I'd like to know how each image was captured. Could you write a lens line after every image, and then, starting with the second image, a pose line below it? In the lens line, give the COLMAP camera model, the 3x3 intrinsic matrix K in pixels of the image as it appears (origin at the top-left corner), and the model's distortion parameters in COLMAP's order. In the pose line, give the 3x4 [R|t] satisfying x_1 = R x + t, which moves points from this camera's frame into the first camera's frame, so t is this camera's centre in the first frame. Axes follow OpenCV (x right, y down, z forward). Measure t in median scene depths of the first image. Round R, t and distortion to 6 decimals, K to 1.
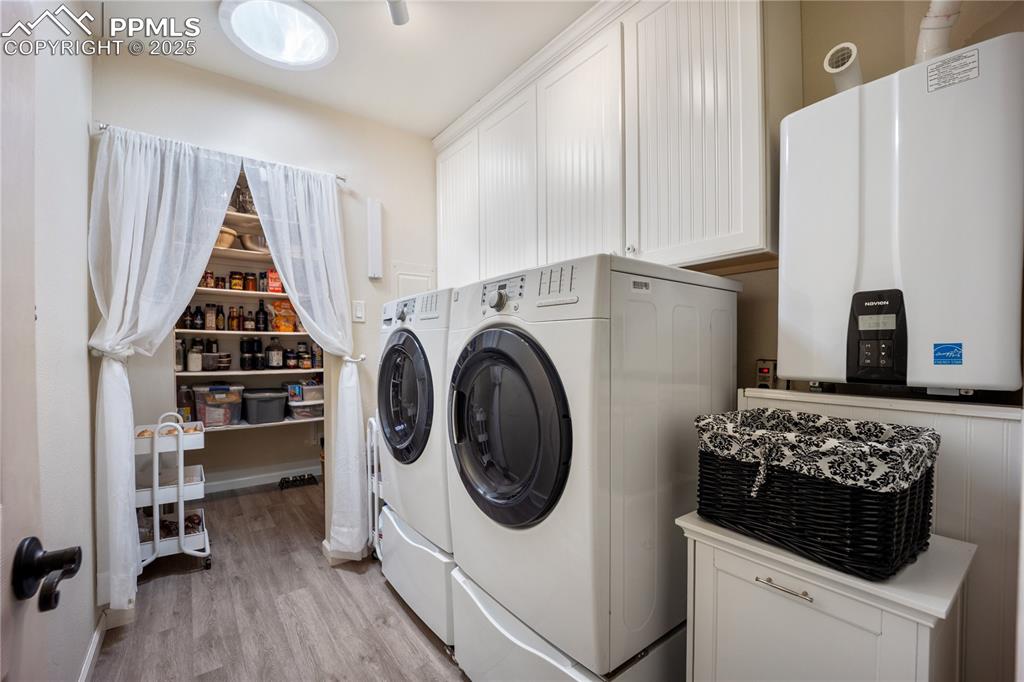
lens RADIAL K [[419.8, 0, 509.1], [0, 419.8, 354.9], [0, 0, 1]] dist [0.000245, -0.000105]
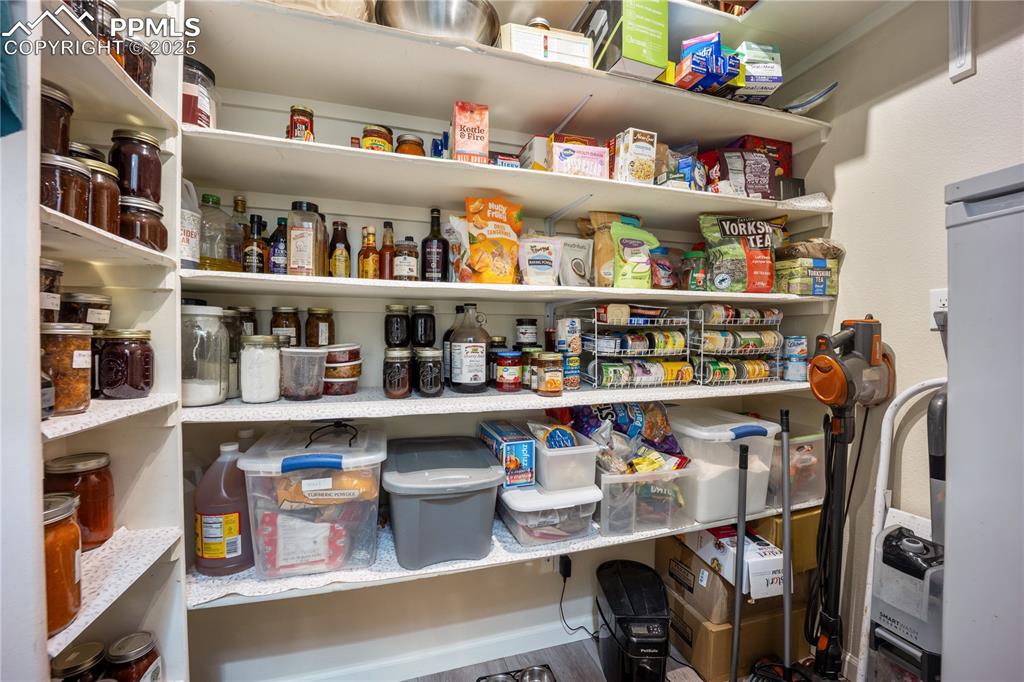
lens RADIAL K [[419.8, 0, 510.0], [0, 419.8, 340.9], [0, 0, 1]] dist [0.000245, -0.000105]
pose [[0.933834, 0.001161, -0.357704, -0.412421], [-0.006398, 0.999889, -0.013458, -0.005457], [0.357649, 0.014856, 0.933738, 0.707258]]
